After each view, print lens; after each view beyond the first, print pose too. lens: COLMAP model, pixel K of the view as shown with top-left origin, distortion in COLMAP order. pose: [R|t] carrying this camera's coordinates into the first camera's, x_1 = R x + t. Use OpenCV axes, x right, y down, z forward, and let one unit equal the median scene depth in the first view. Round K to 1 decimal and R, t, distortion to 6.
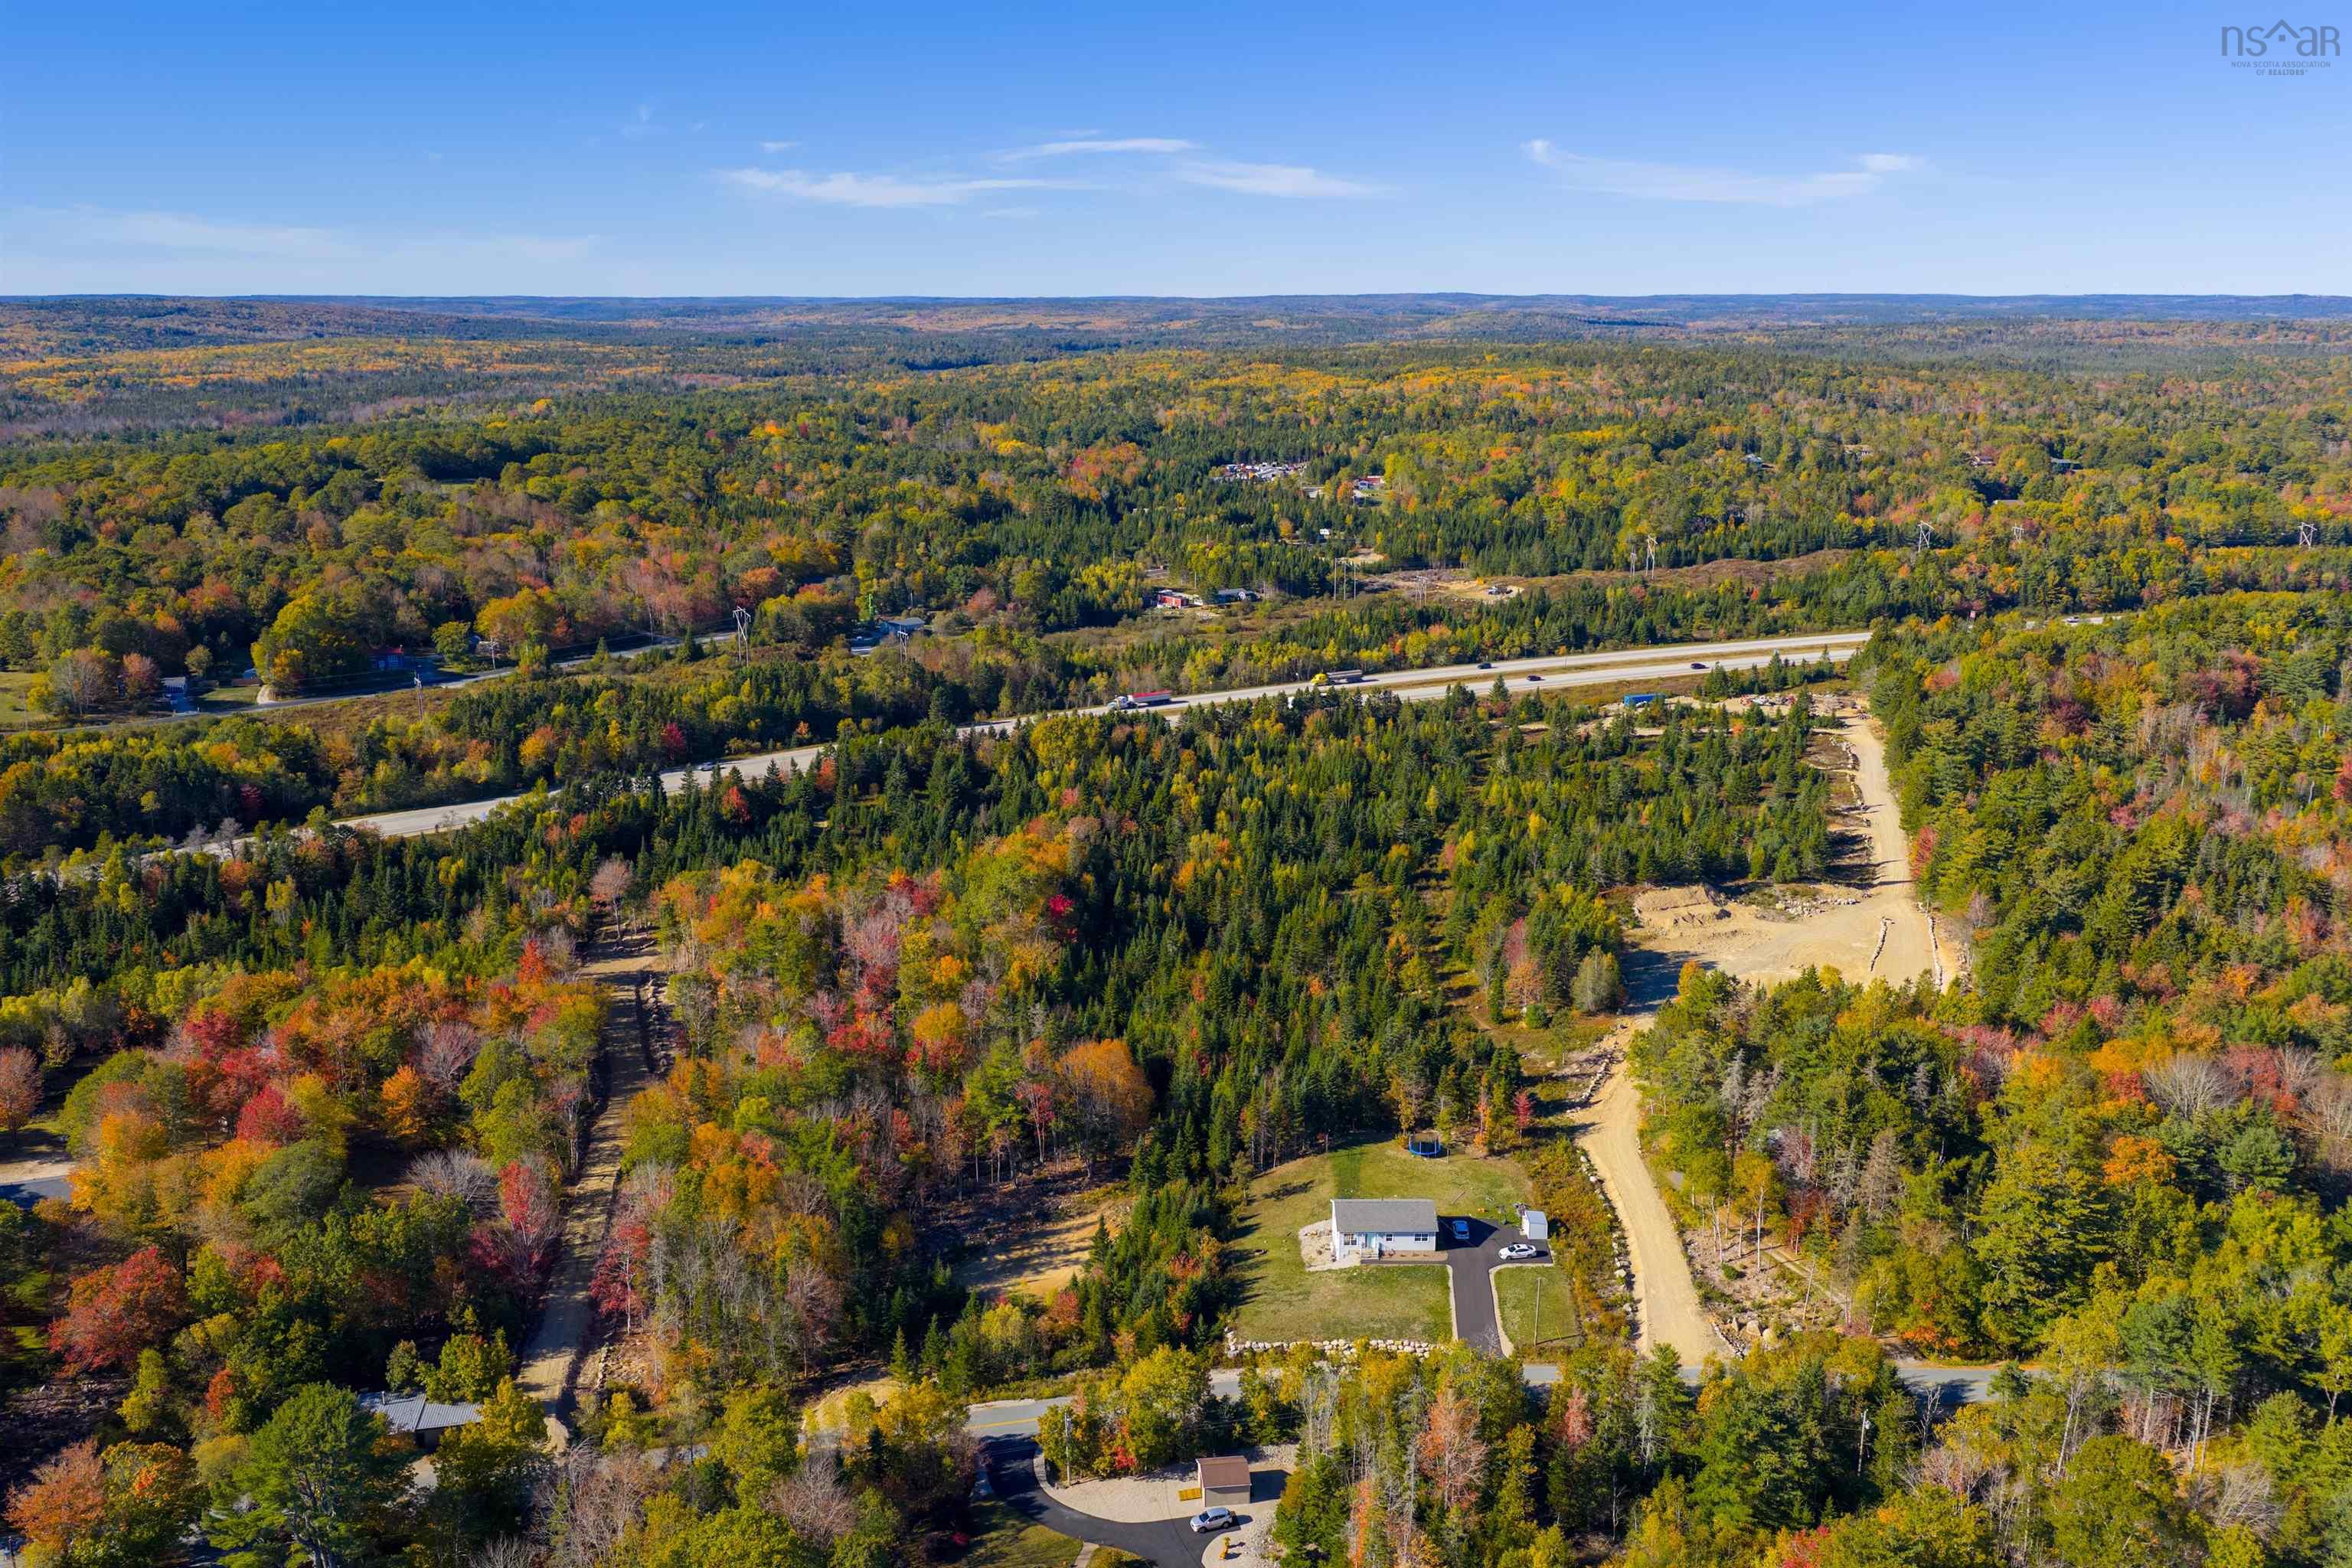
lens RADIAL K [[1934.6, 0, 1245.3], [0, 1934.6, 777.9], [0, 0, 1]] dist [0.044752, -0.065174]
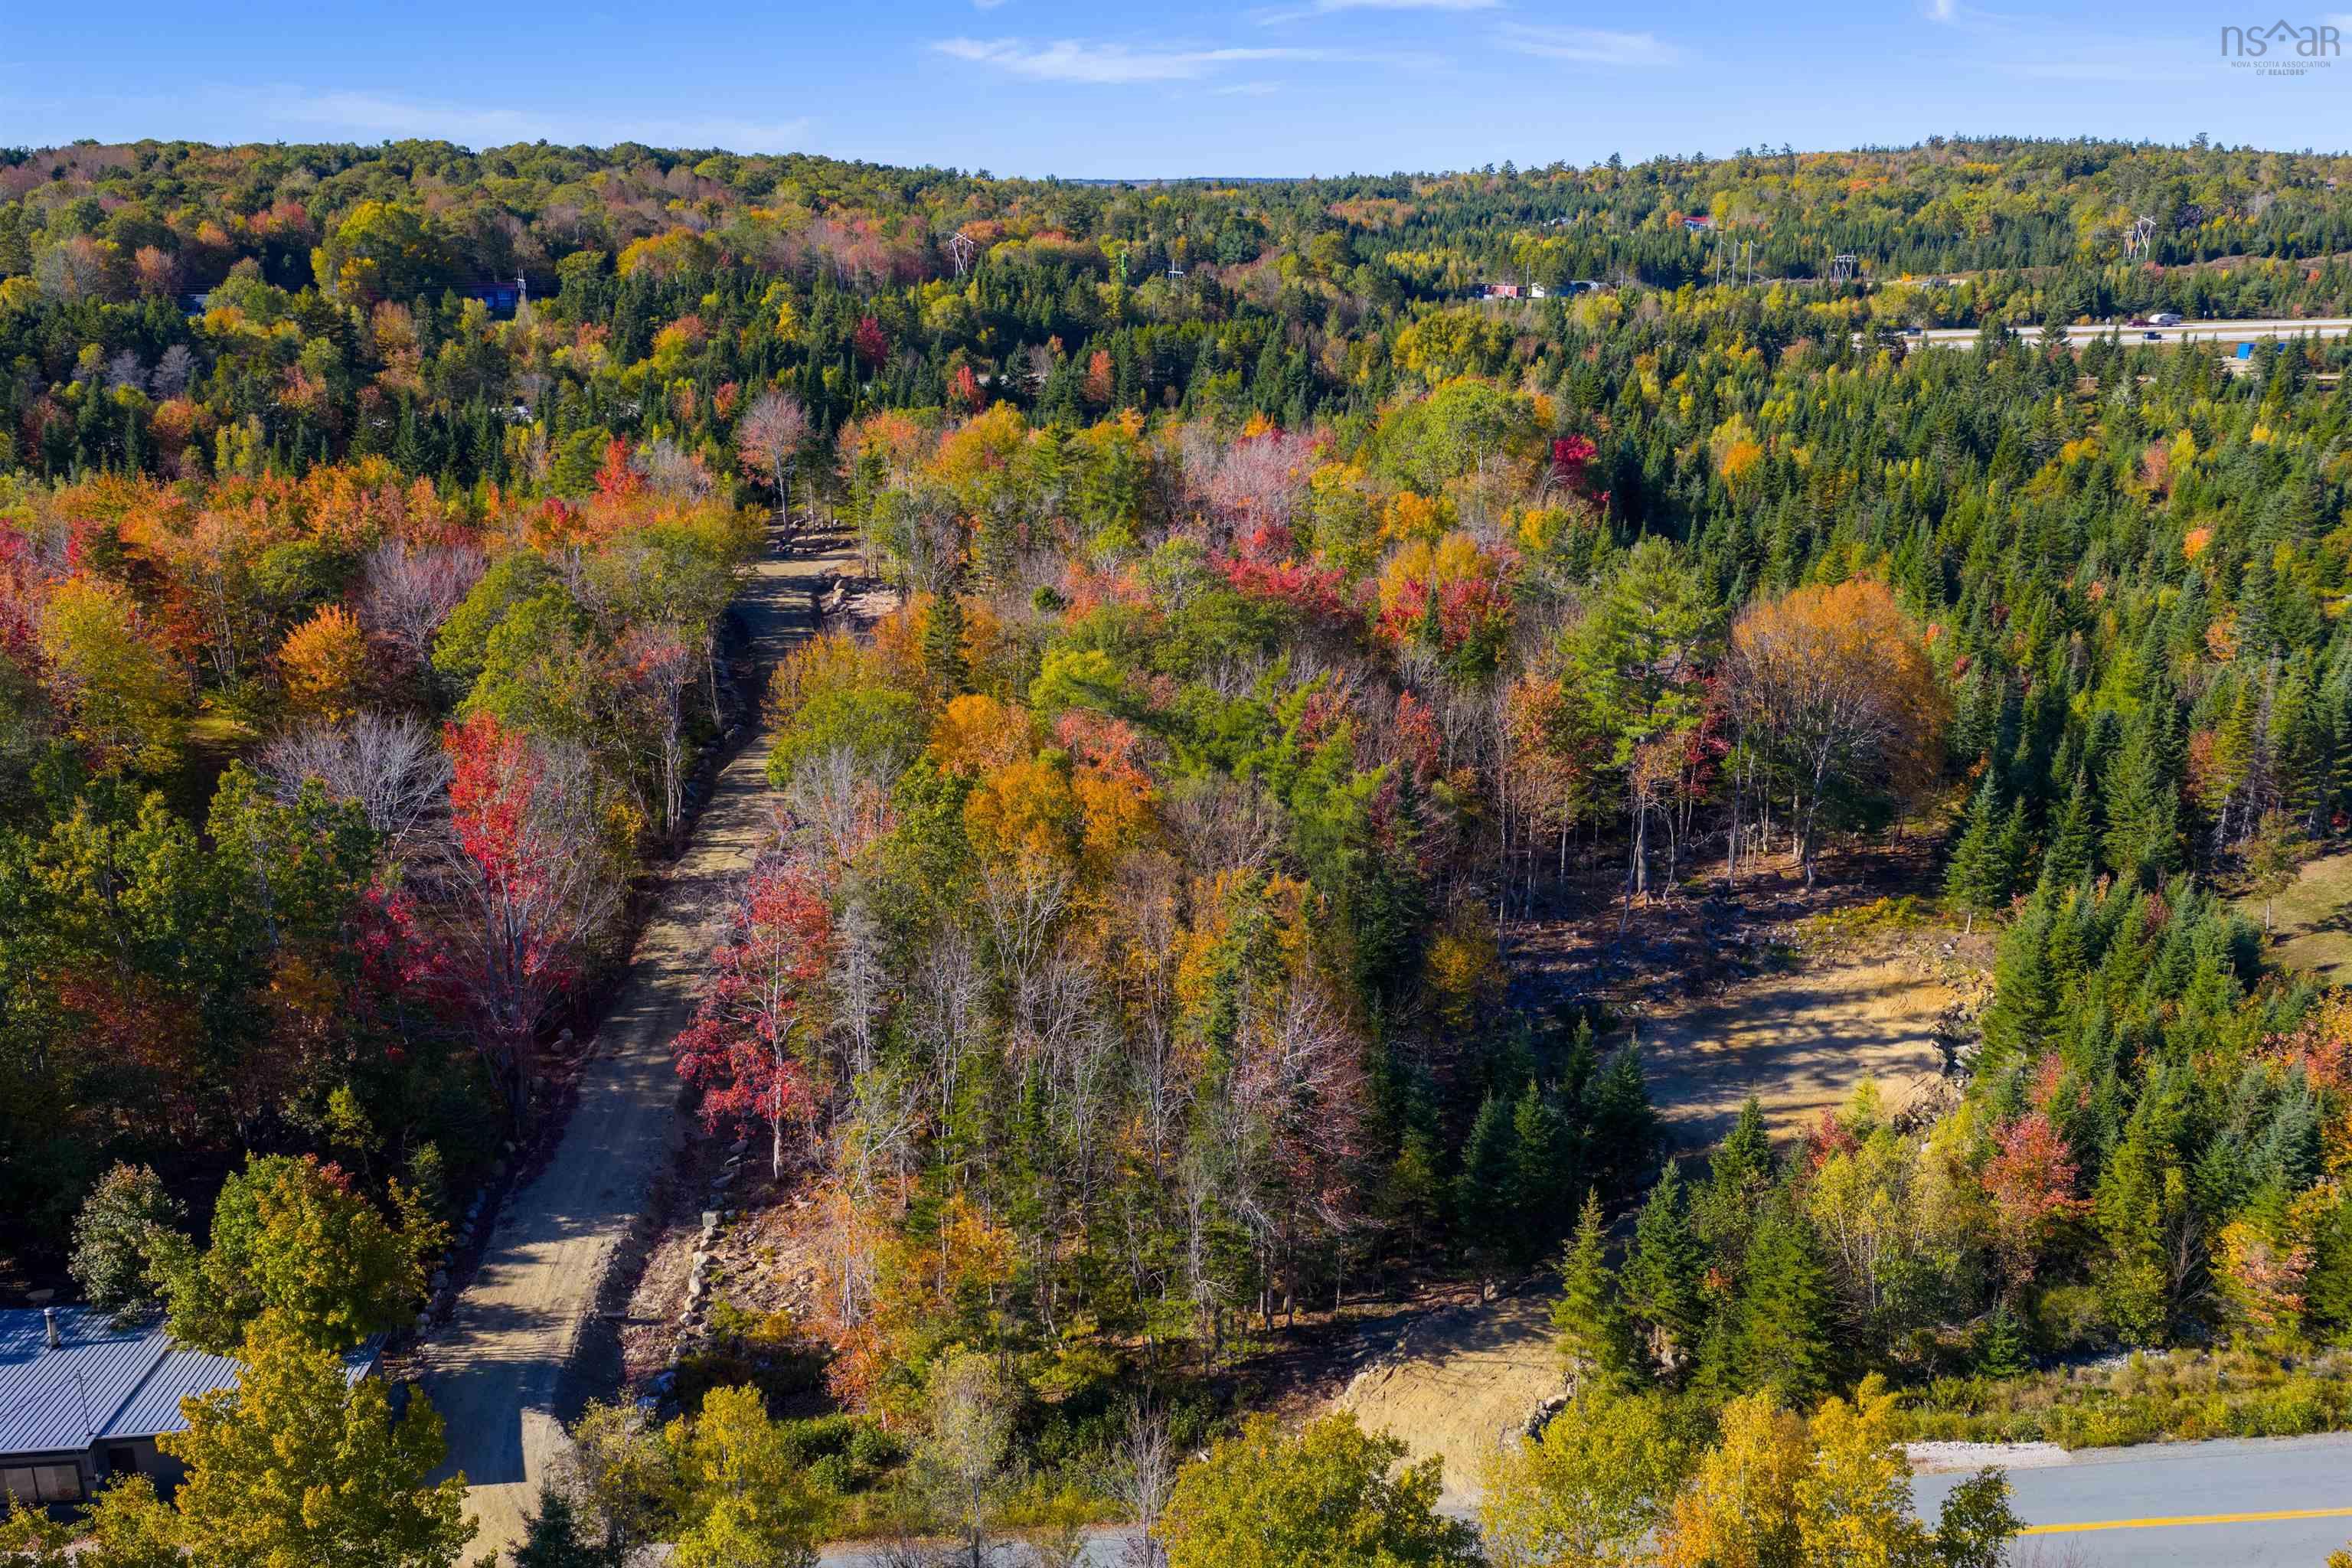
lens RADIAL K [[1938.1, 0, 1209.3], [0, 1938.1, 791.3], [0, 0, 1]] dist [0.012476, -0.016509]
pose [[0.993968, 0.021891, -0.107463, -0.178909], [-0.016040, 0.998357, 0.055015, 0.172648], [0.108491, -0.052960, 0.992686, 0.586666]]
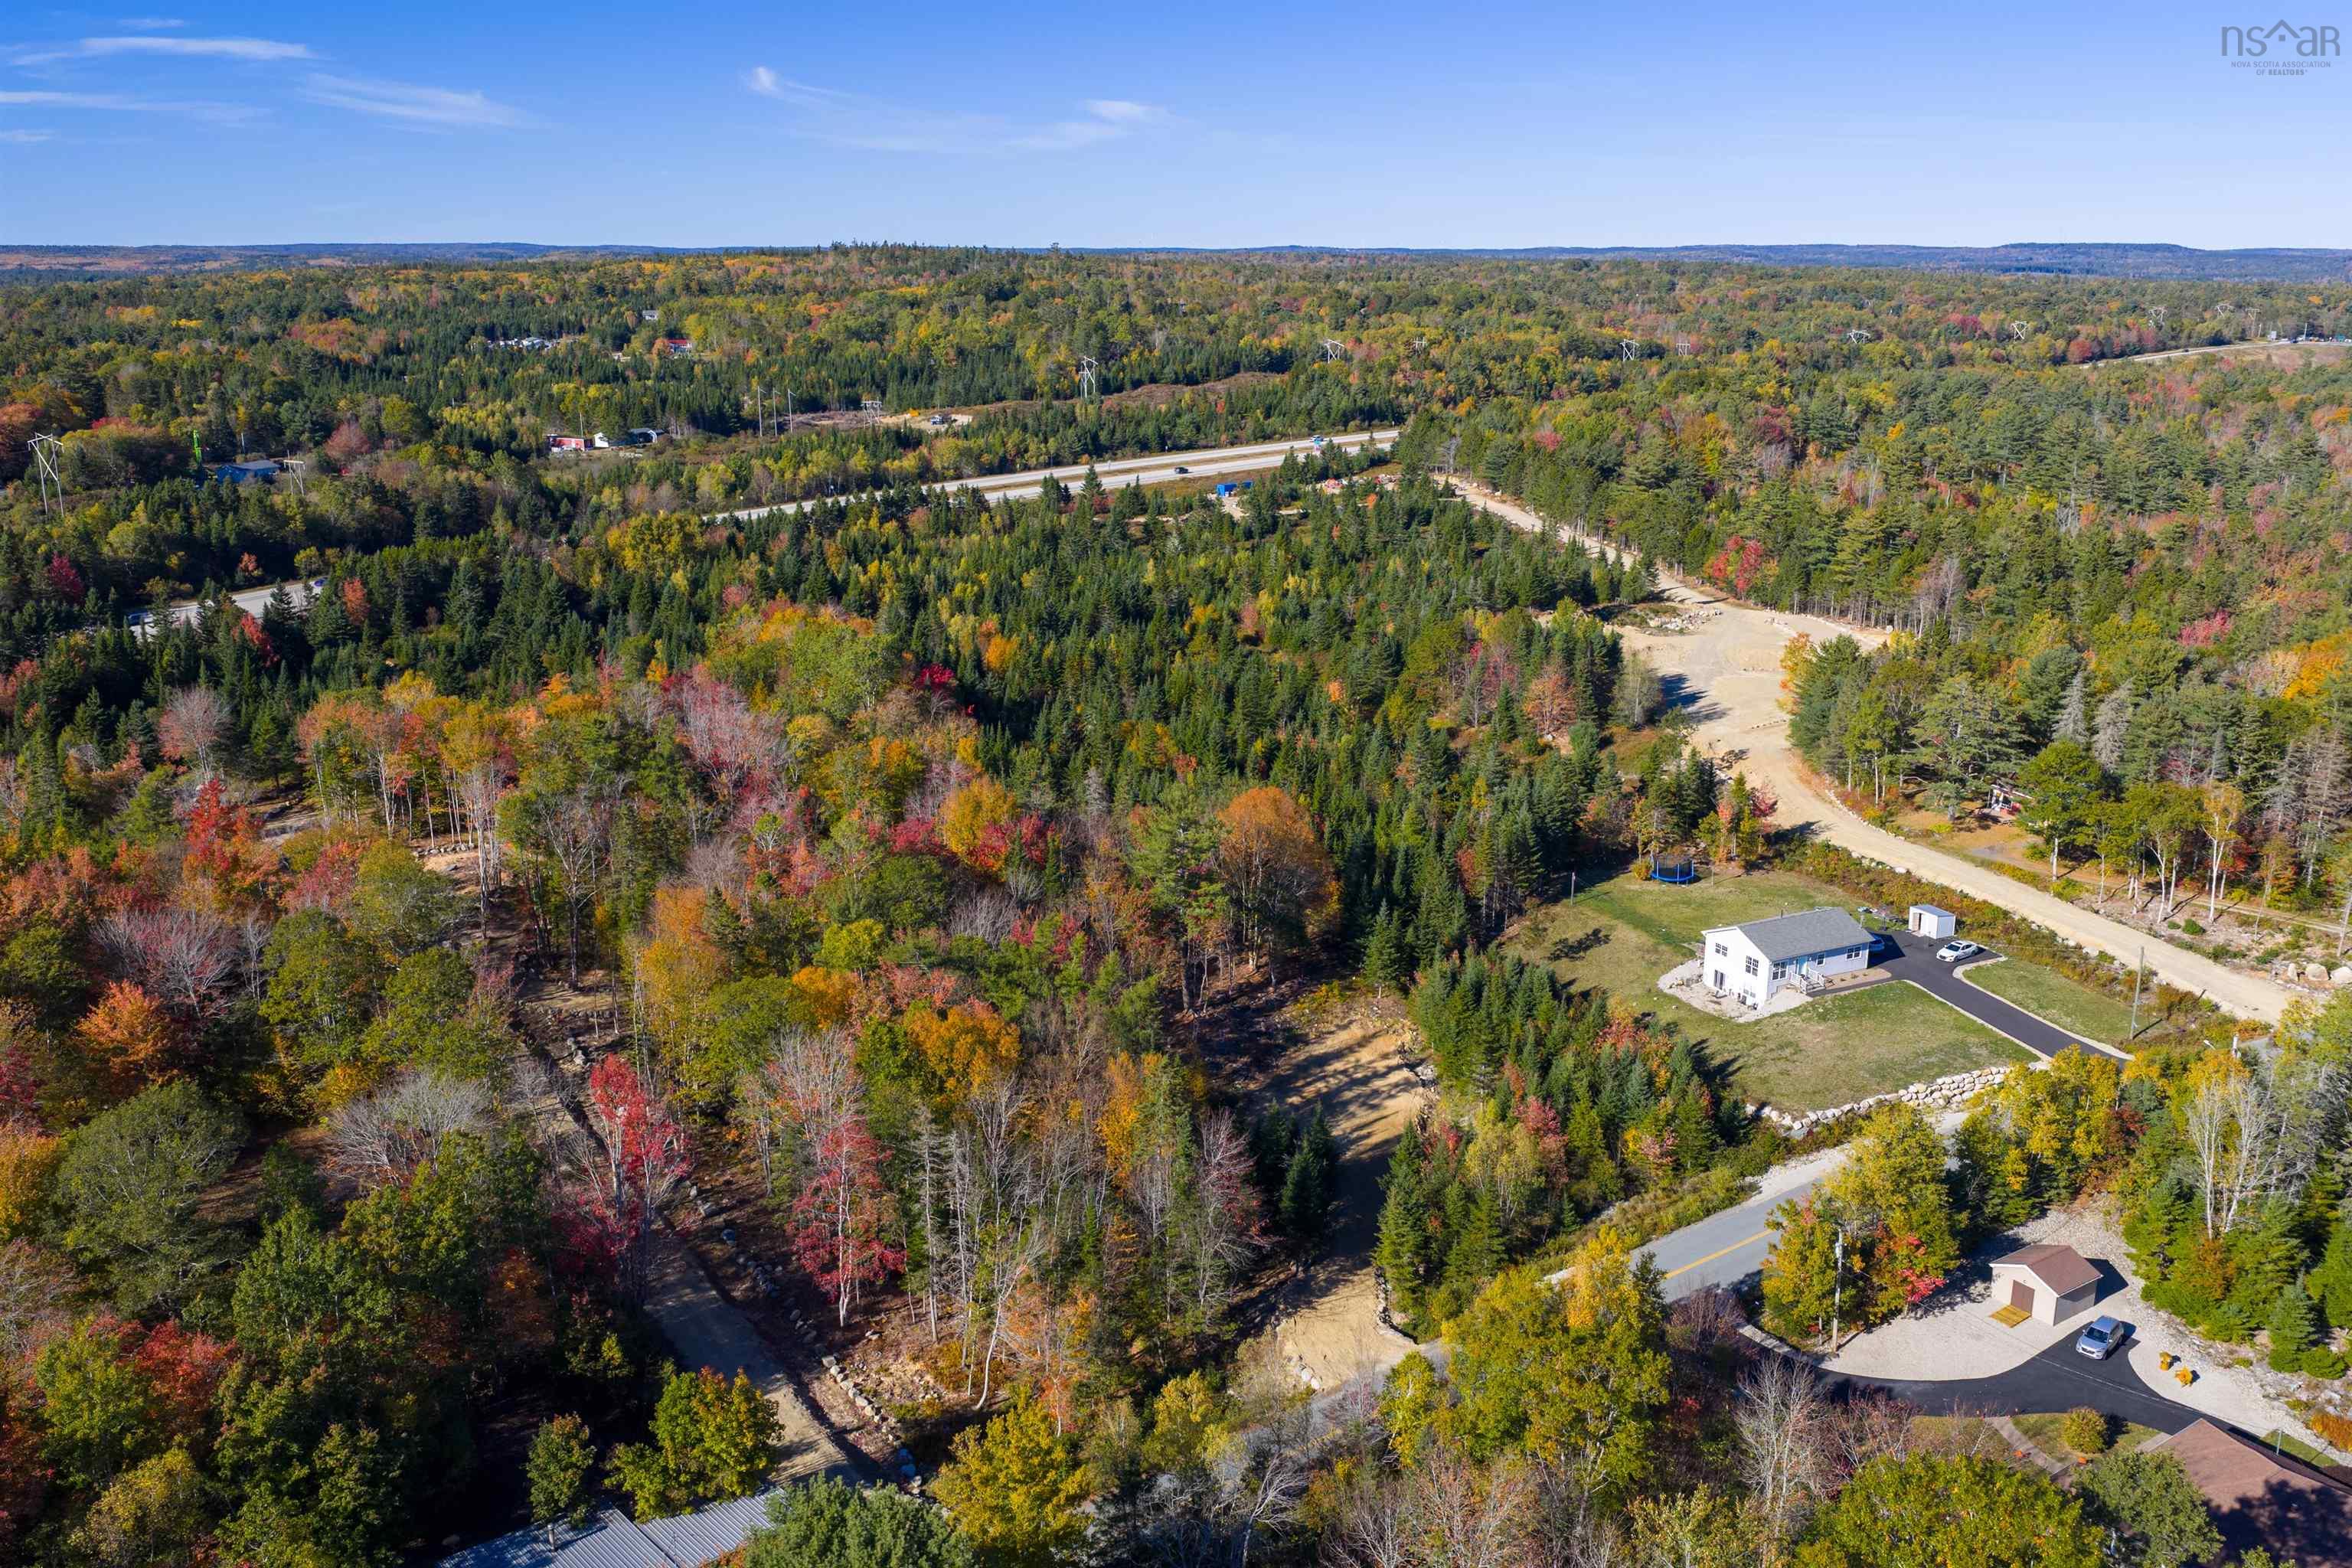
lens RADIAL K [[1938.1, 0, 1209.3], [0, 1938.1, 791.3], [0, 0, 1]] dist [0.012476, -0.016509]
pose [[0.902754, -0.121156, 0.412742, -0.397264], [0.109869, 0.992633, 0.051068, 0.107102], [-0.415889, -0.000755, 0.909415, 0.414974]]
